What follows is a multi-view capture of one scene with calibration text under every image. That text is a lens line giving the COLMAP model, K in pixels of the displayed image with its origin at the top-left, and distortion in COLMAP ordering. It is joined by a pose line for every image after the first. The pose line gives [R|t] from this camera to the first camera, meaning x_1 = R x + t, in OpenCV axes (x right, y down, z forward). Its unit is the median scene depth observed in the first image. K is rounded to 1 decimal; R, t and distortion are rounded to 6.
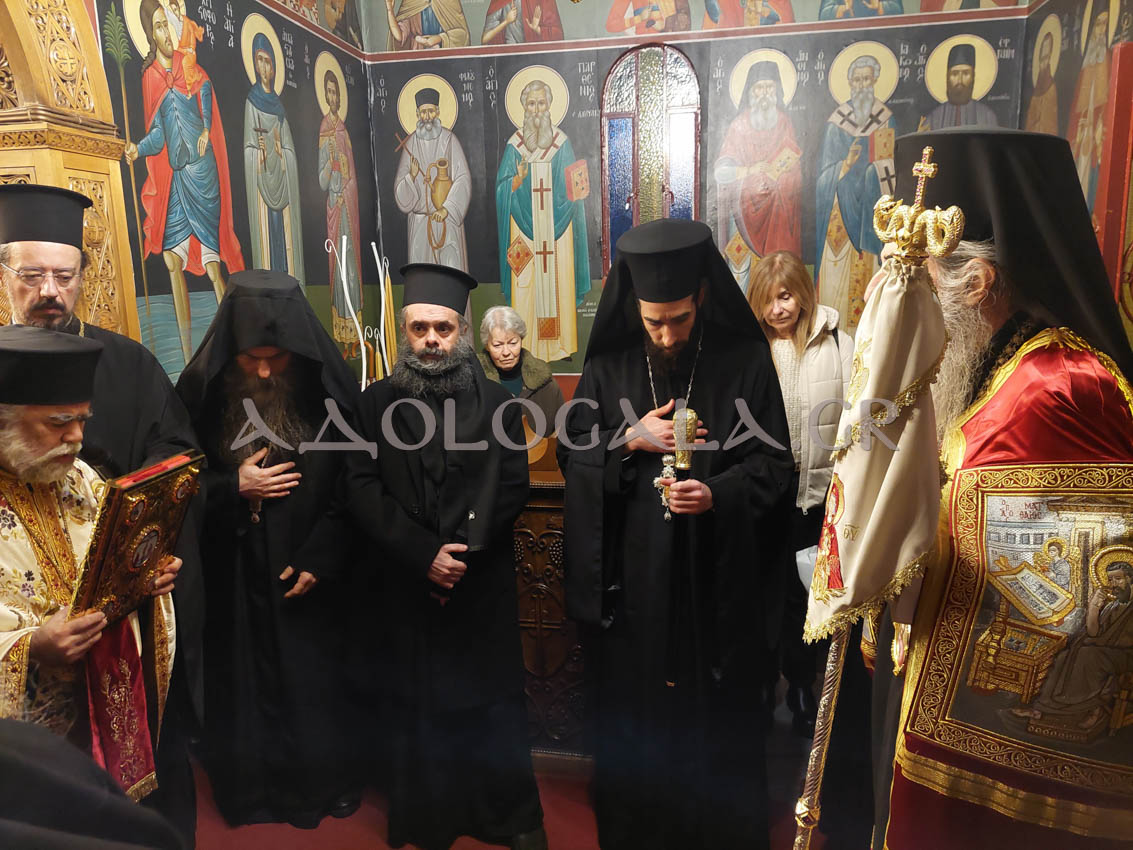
lens RADIAL K [[823.6, 0, 552.5], [0, 823.6, 428.5], [0, 0, 1]] dist [0.037996, -0.039306]
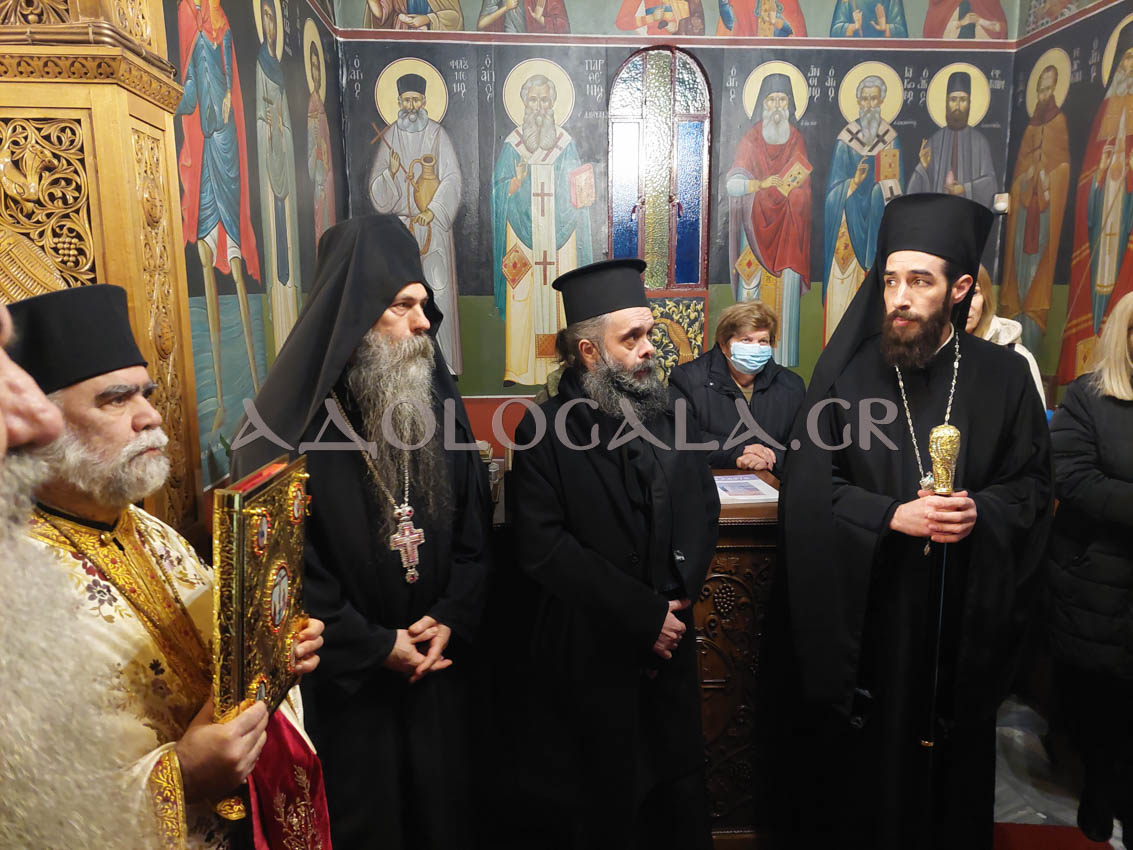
lens RADIAL K [[832.4, 0, 566.5], [0, 832.4, 425.0], [0, 0, 1]] dist [0.038229, -0.039434]
pose [[0.967288, -0.023116, 0.252626, -0.243923], [0.032583, 0.998912, -0.033352, -0.004760], [-0.251580, 0.040493, 0.966989, 0.125815]]
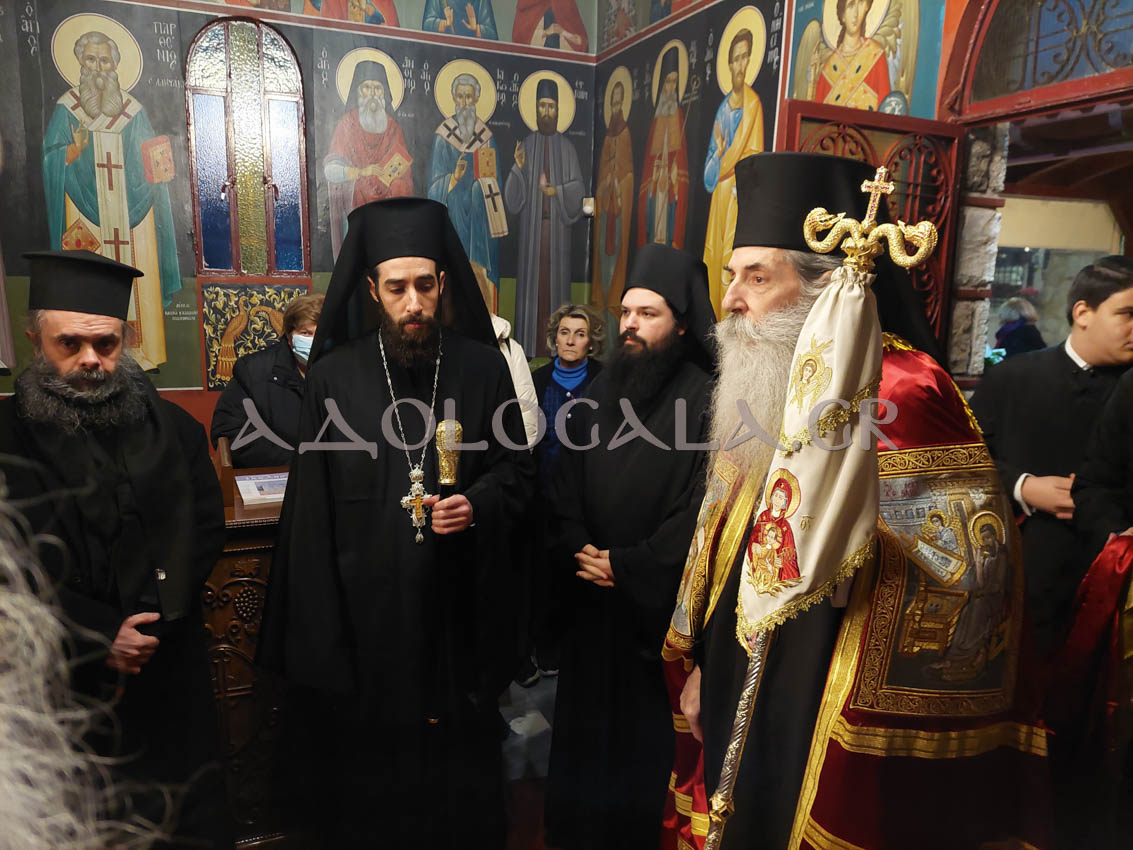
lens RADIAL K [[832.5, 0, 561.3], [0, 832.5, 423.1], [0, 0, 1]] dist [0.073984, -0.085637]
pose [[0.836301, -0.053344, 0.545669, -0.117919], [0.064316, 0.997929, -0.001015, -0.006055], [-0.544485, 0.035944, 0.838000, 0.070973]]
